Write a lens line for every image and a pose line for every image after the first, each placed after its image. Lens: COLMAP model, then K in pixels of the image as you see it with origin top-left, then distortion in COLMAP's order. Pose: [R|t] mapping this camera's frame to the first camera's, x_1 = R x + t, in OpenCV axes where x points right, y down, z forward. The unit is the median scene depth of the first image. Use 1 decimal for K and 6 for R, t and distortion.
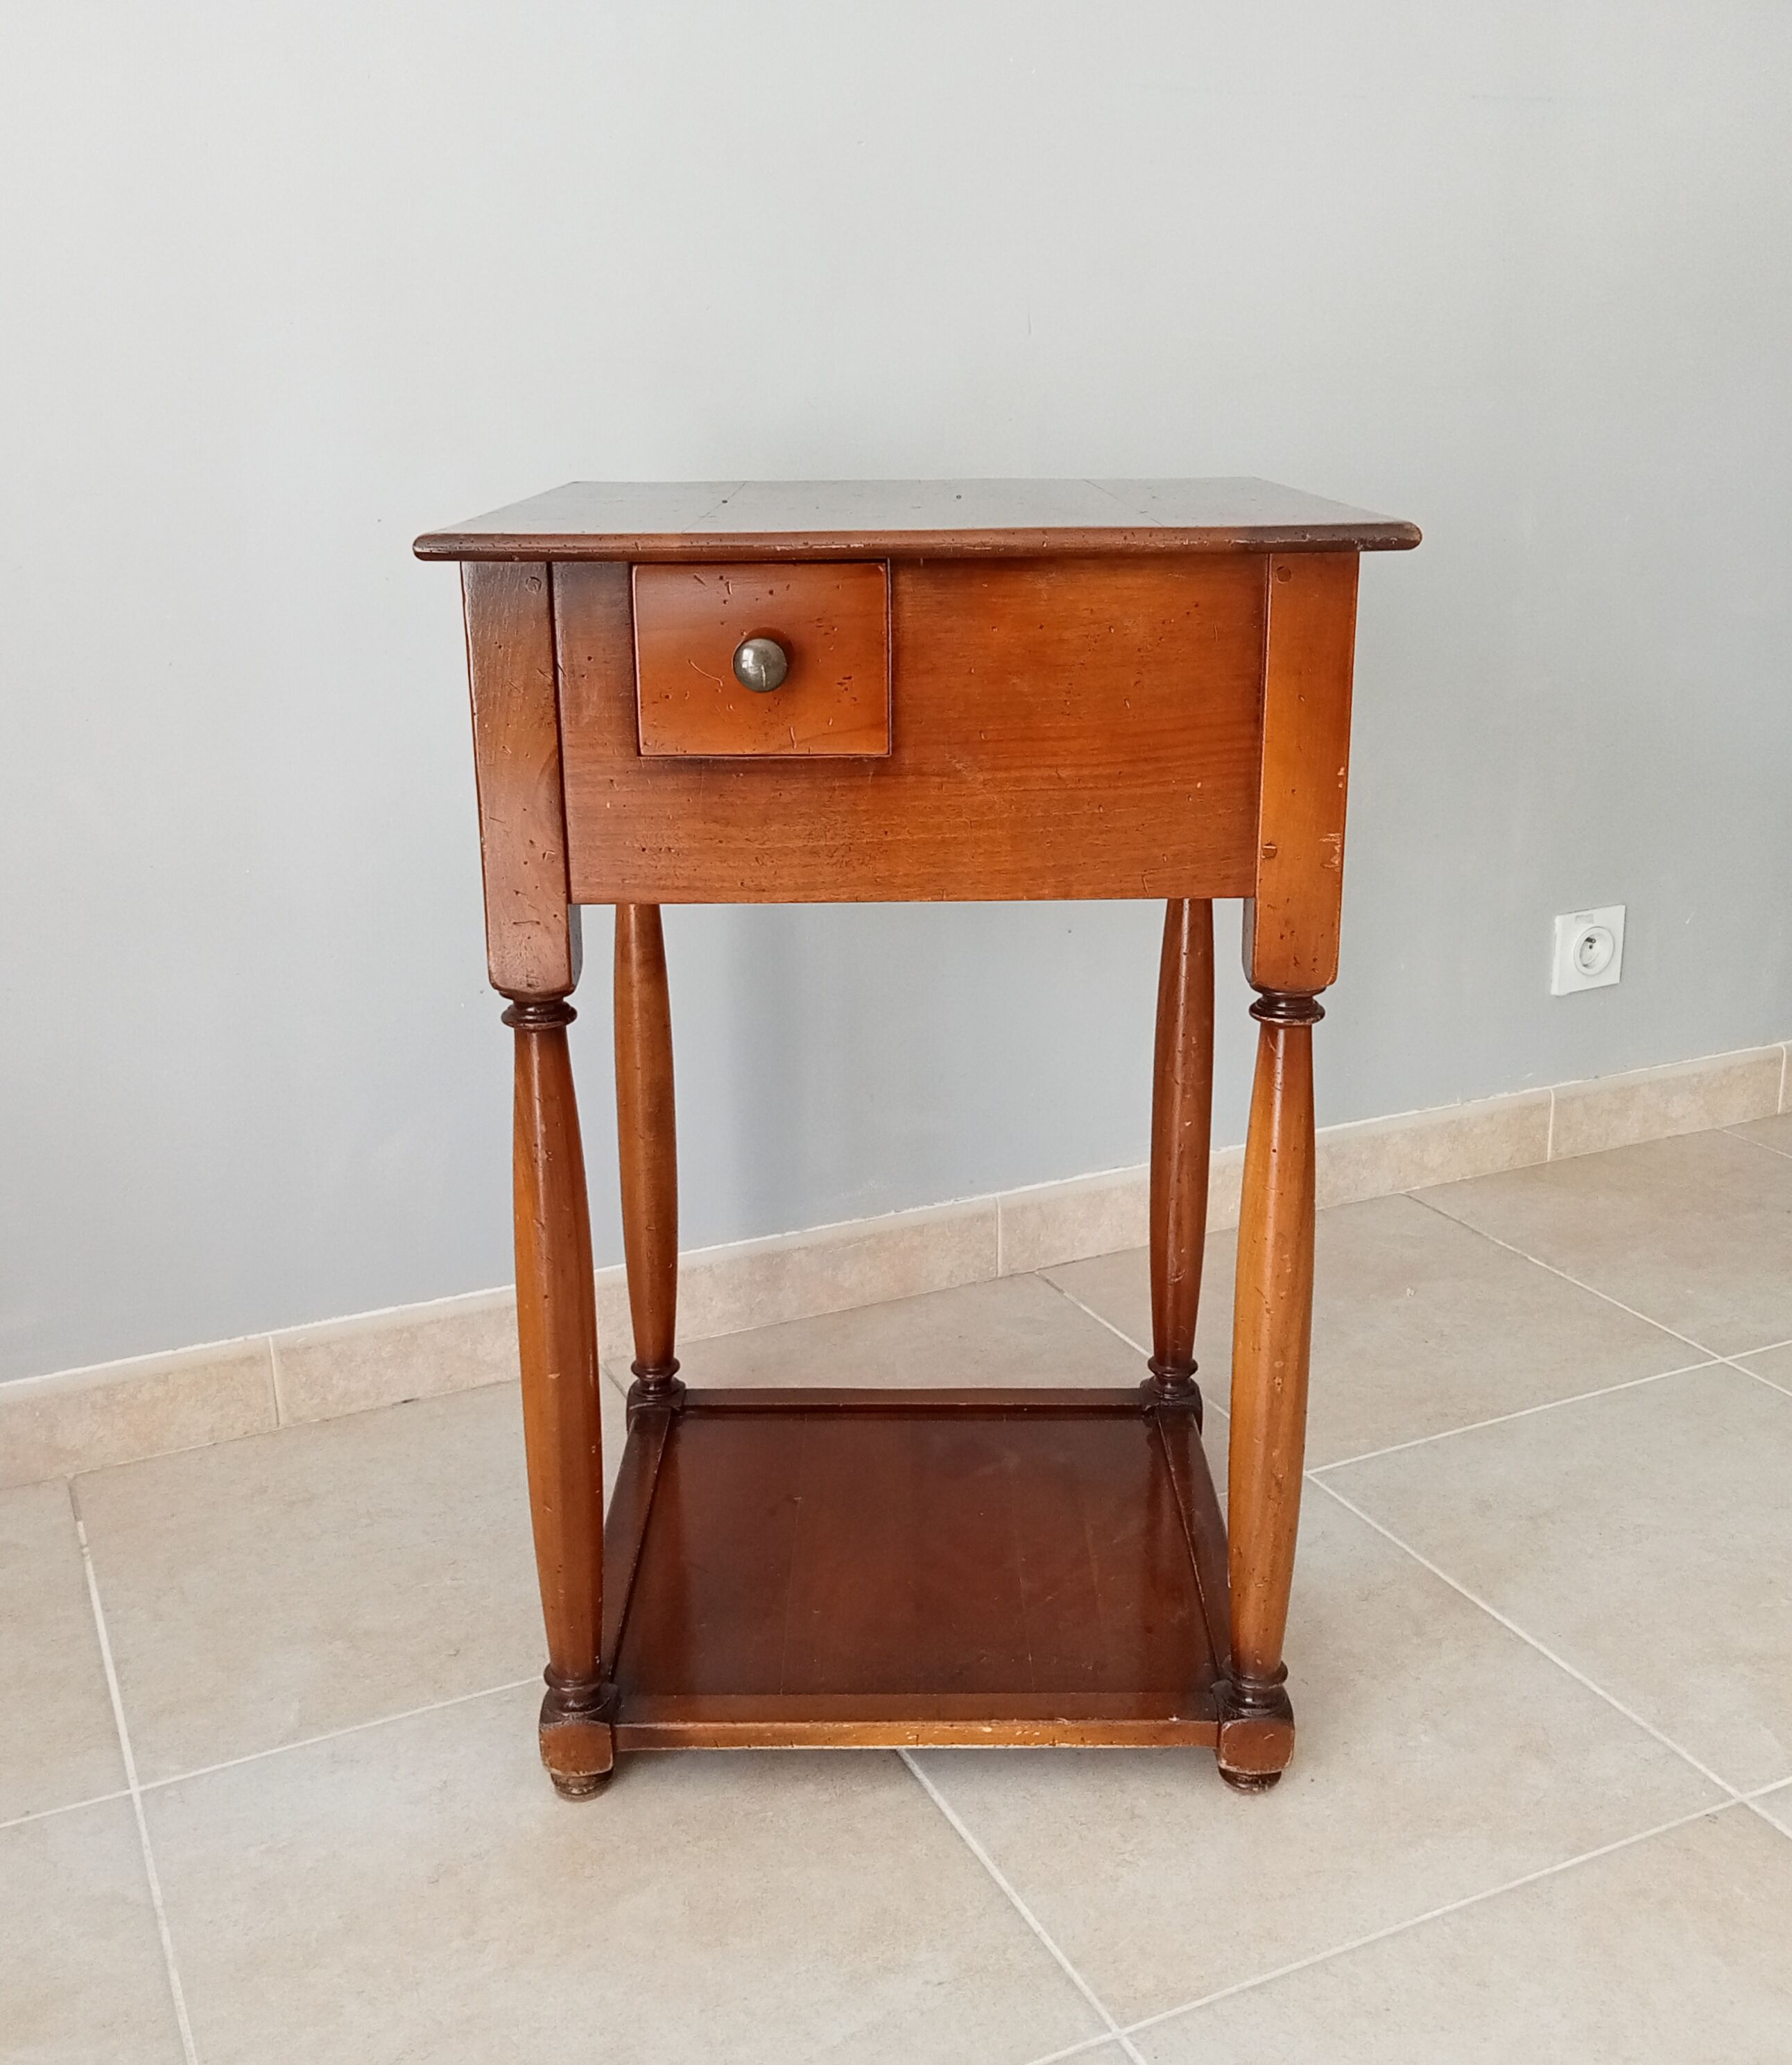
lens RADIAL K [[2148.1, 0, 855.8], [0, 2148.1, 1026.3], [0, 0, 1]] dist [0.071926, -0.129689]
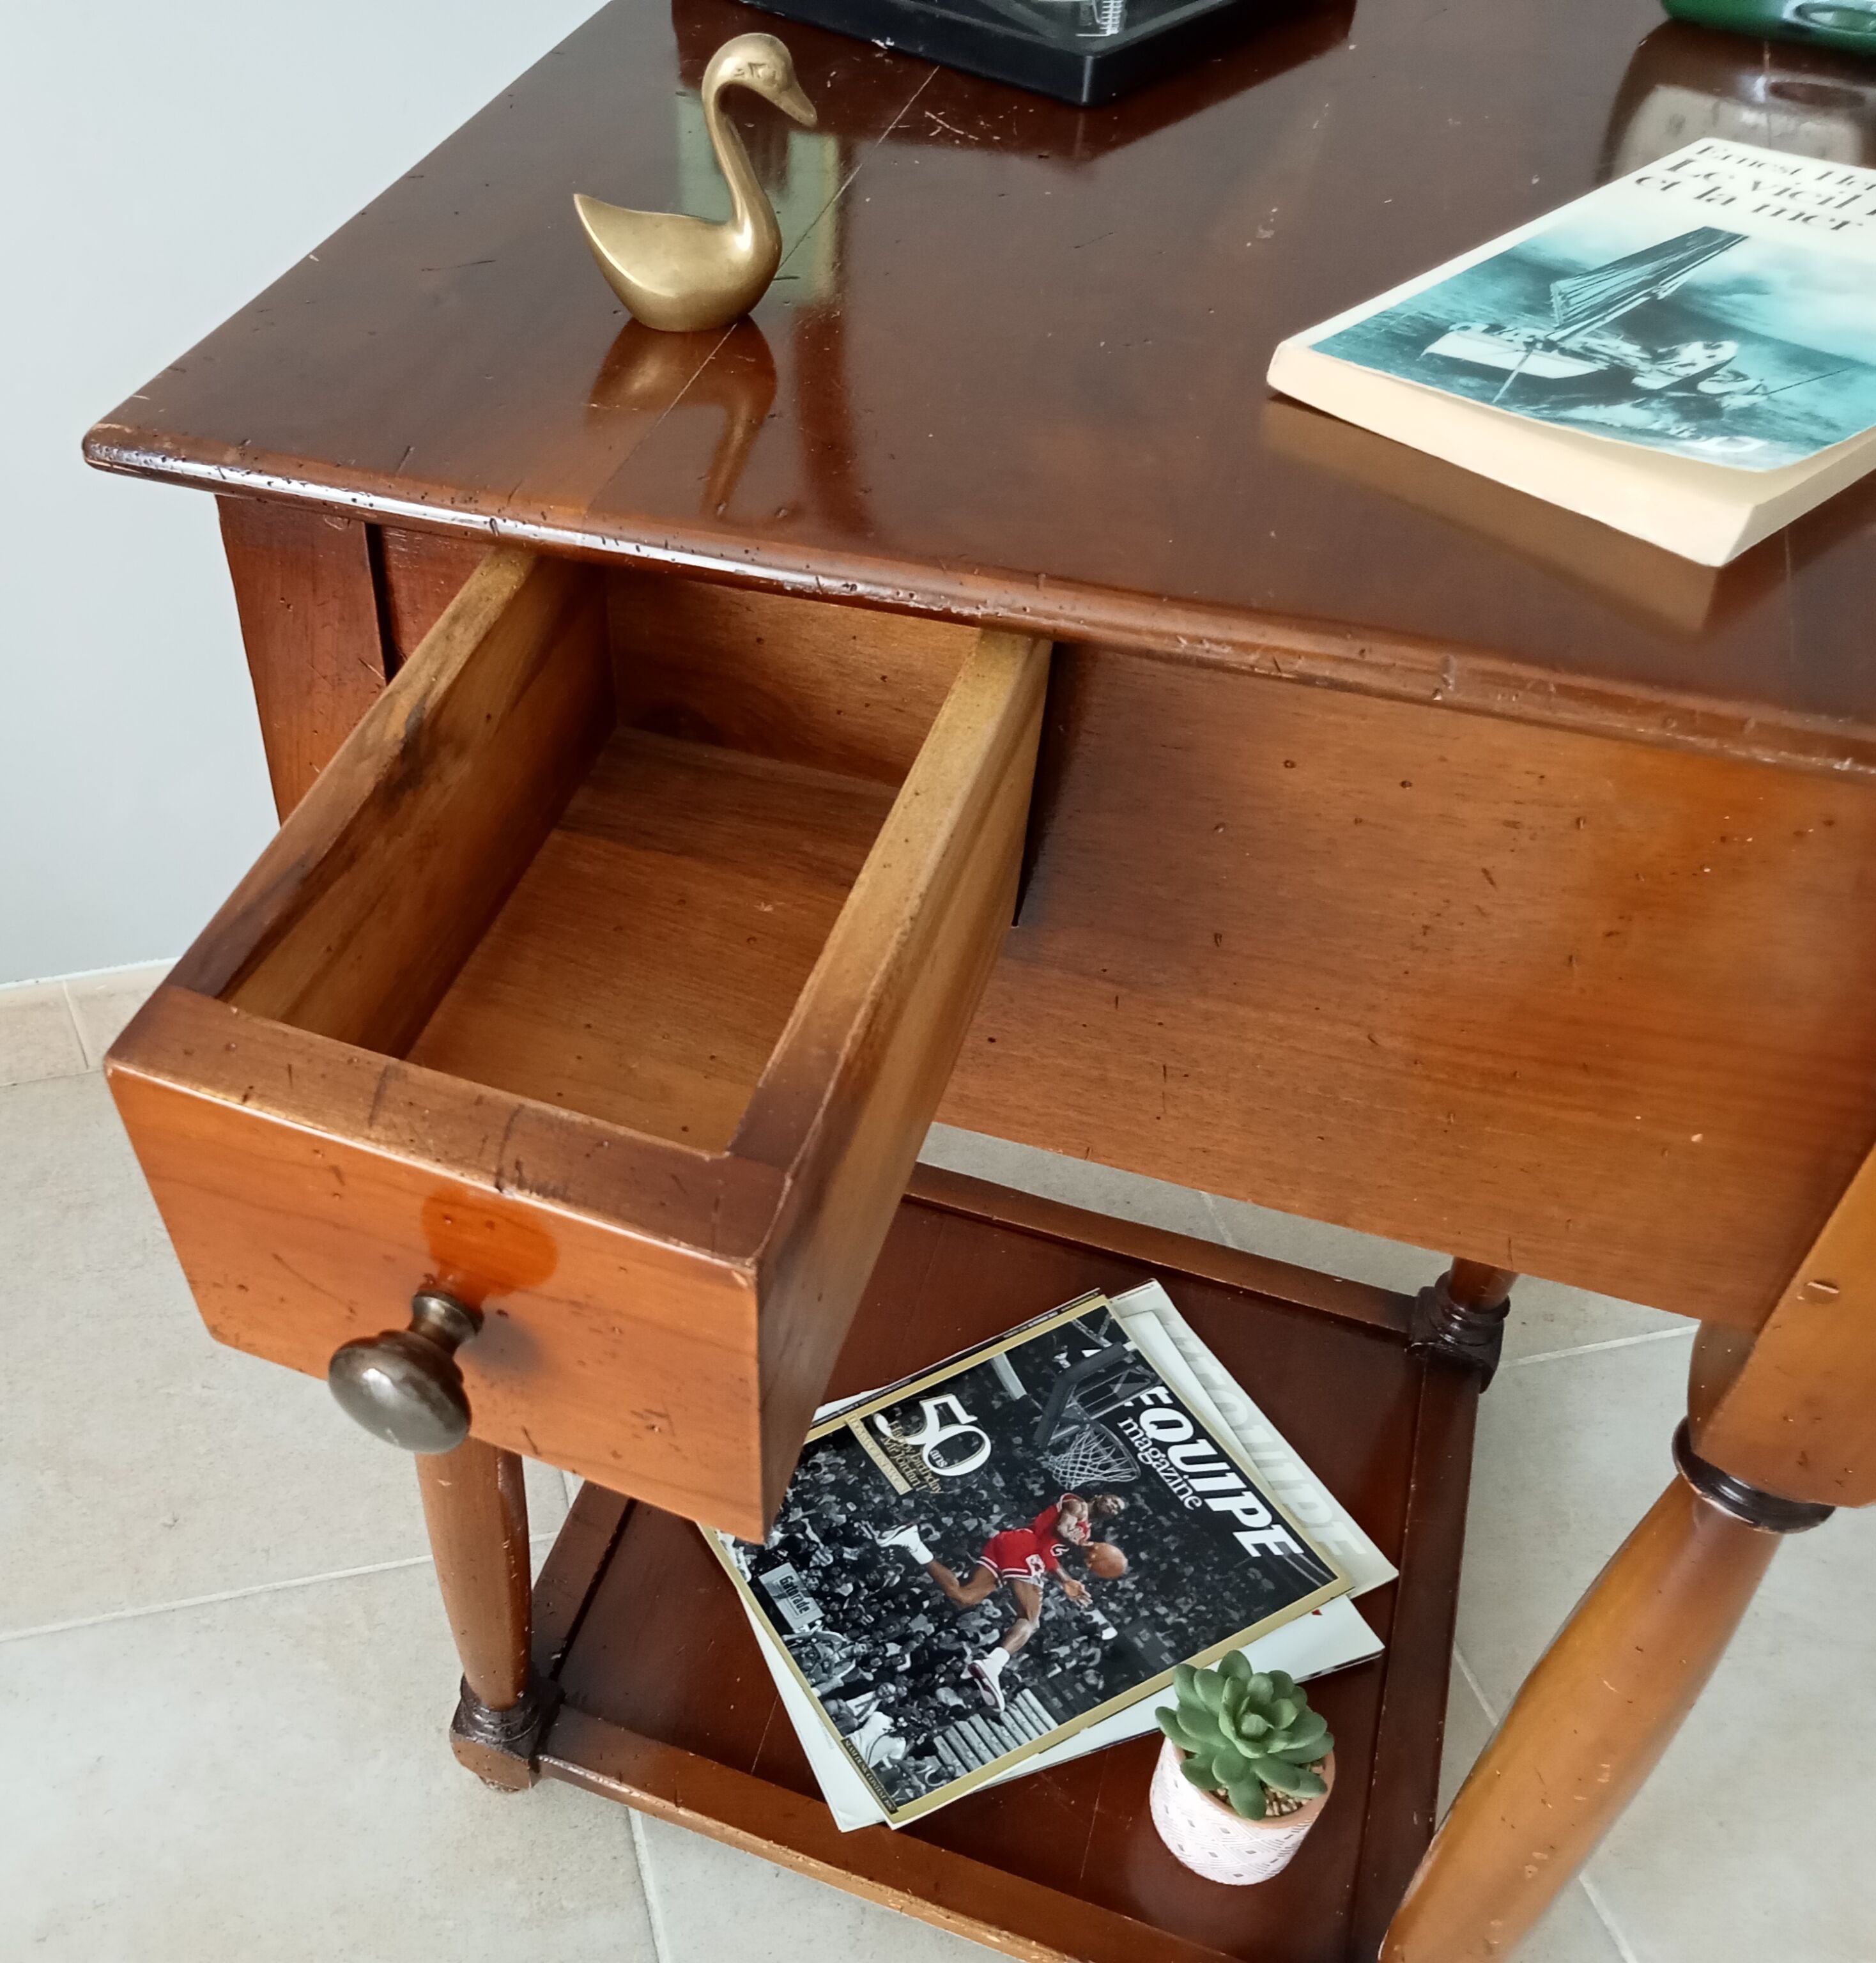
lens RADIAL K [[1964.3, 0, 559.7], [0, 1964.3, 997.2], [0, 0, 1]] dist [0.044209, -0.032169]
pose [[0.928498, 0.230274, -0.291316, 0.045937], [-0.074566, 0.884146, 0.461222, -0.269109], [0.363774, -0.406522, 0.838098, 0.500577]]
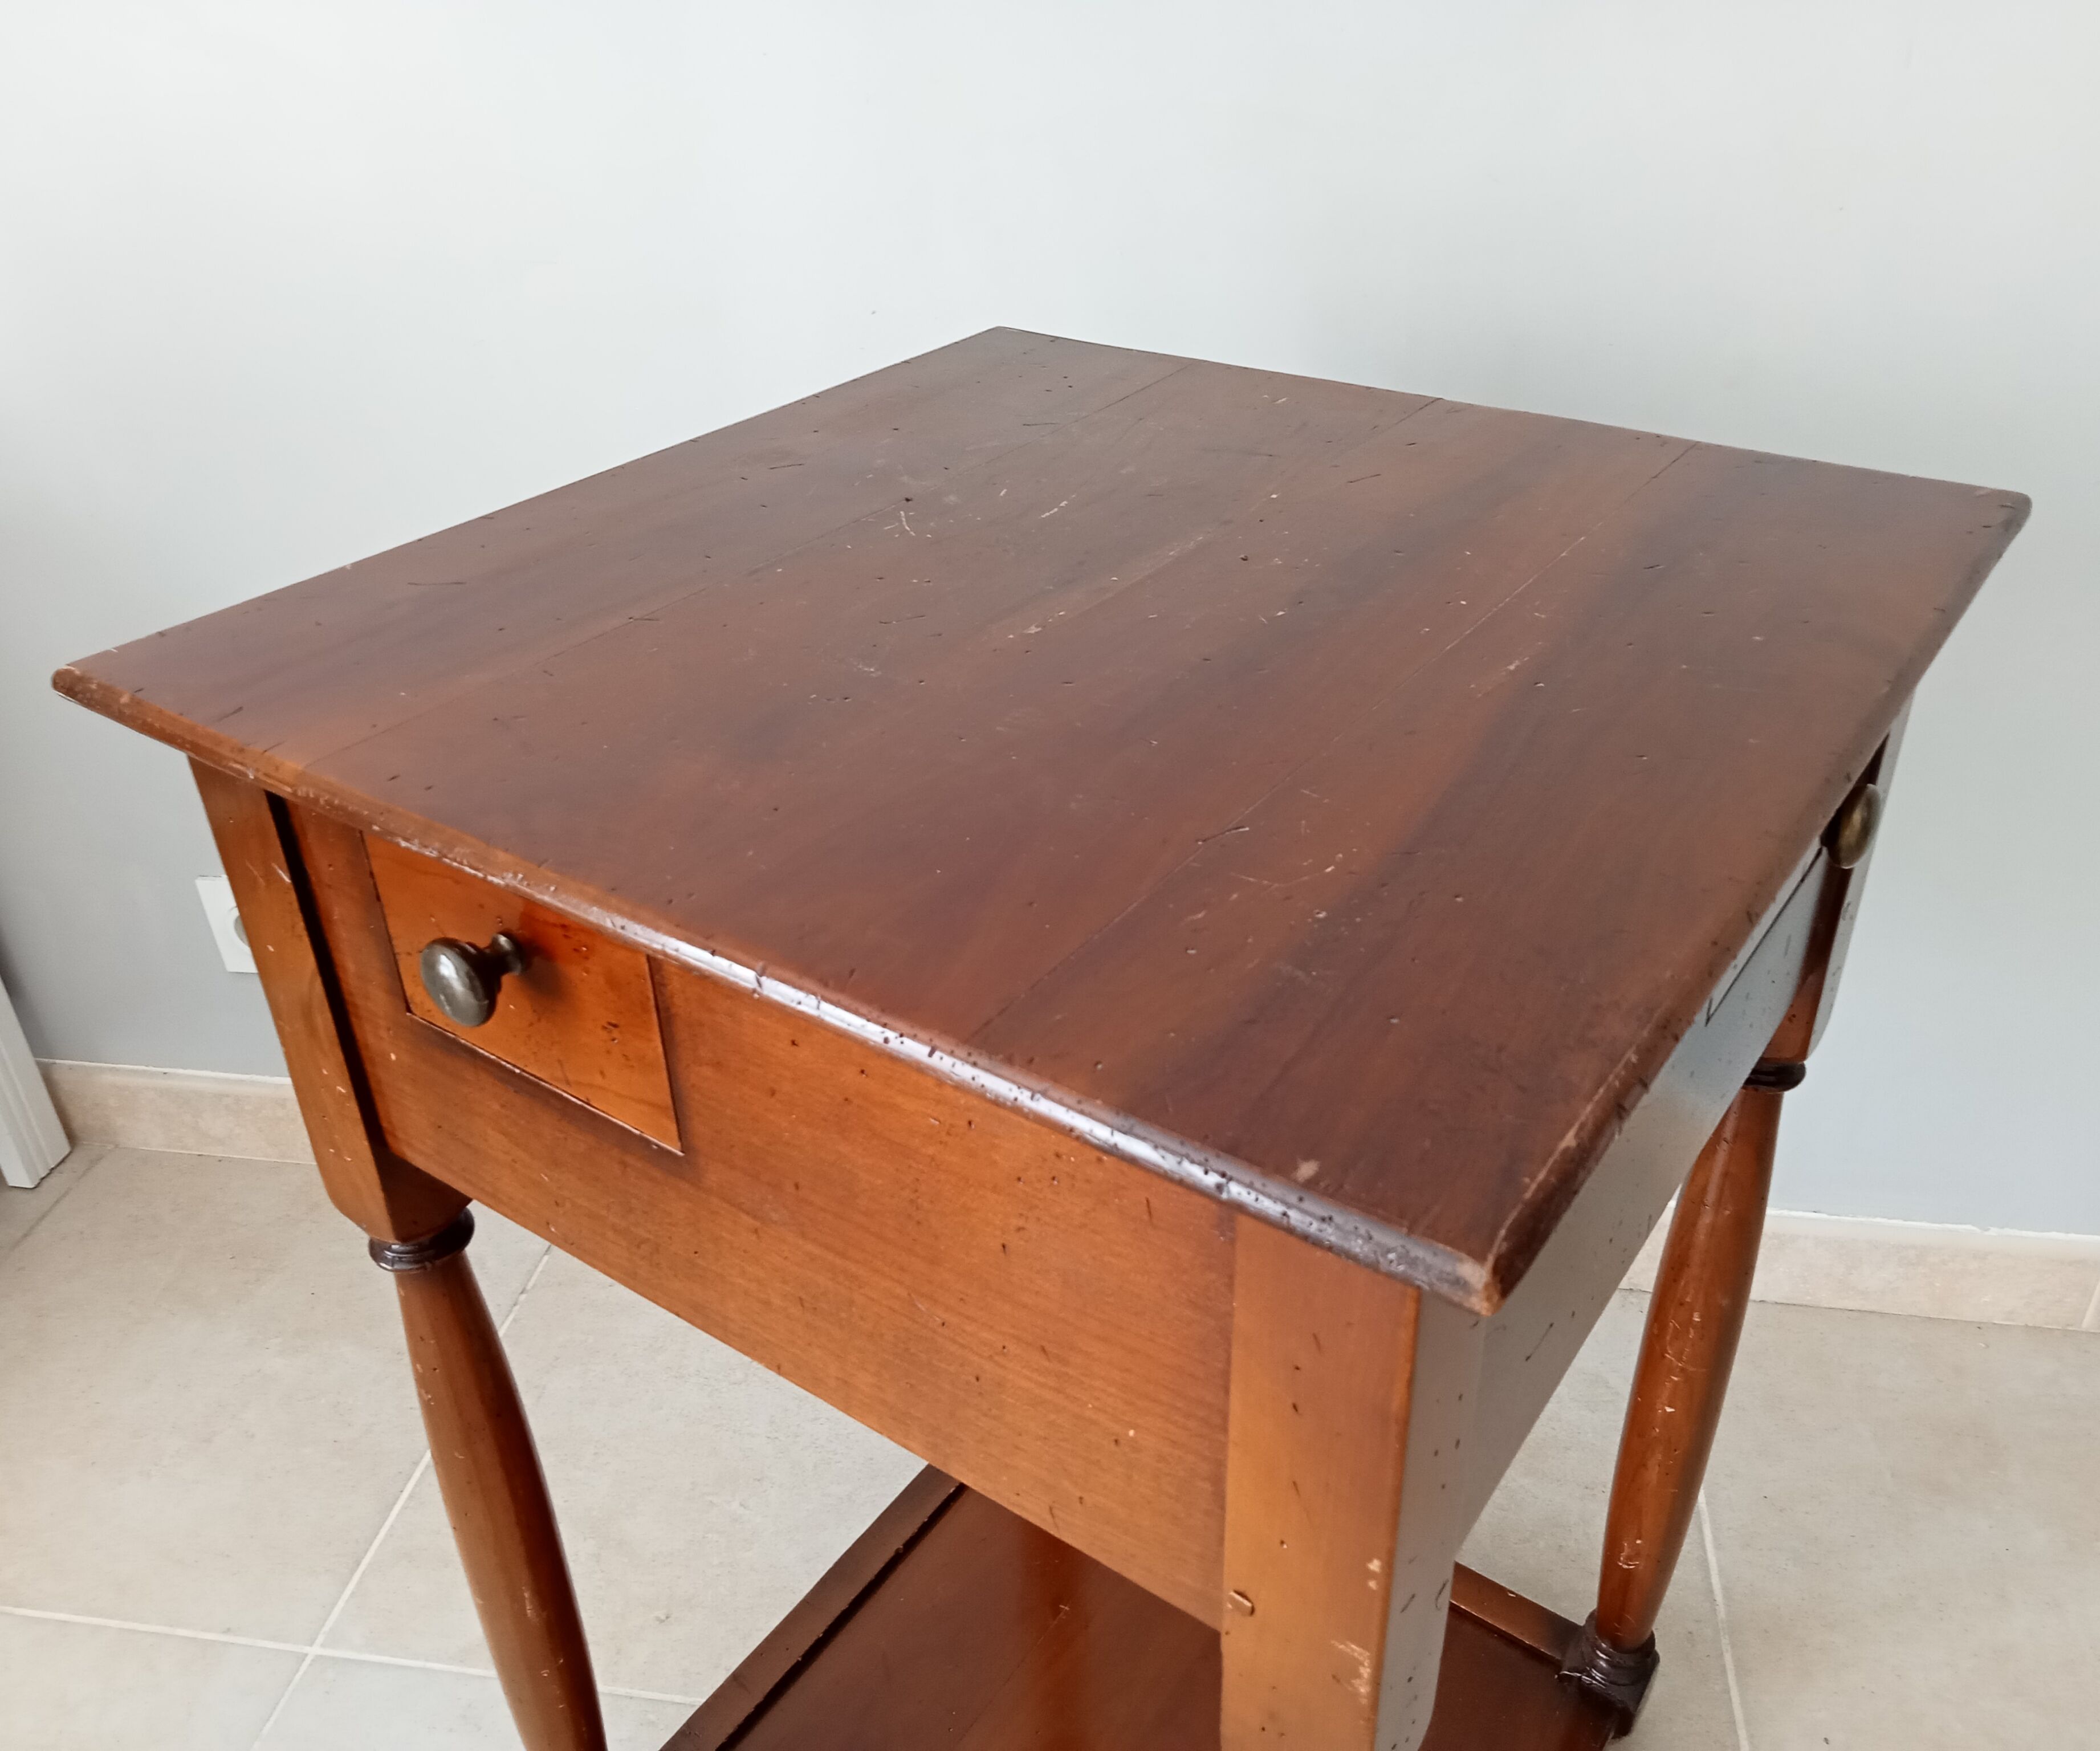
lens RADIAL K [[1762.5, 0, 1050.0], [0, 1762.5, 875.5], [0, 0, 1]] dist [0.012562, -0.002611]
pose [[0.827347, 0.284739, -0.484170, 0.264305], [-0.147441, 0.941852, 0.301954, -0.307072], [0.541994, -0.178434, 0.821221, 0.584706]]
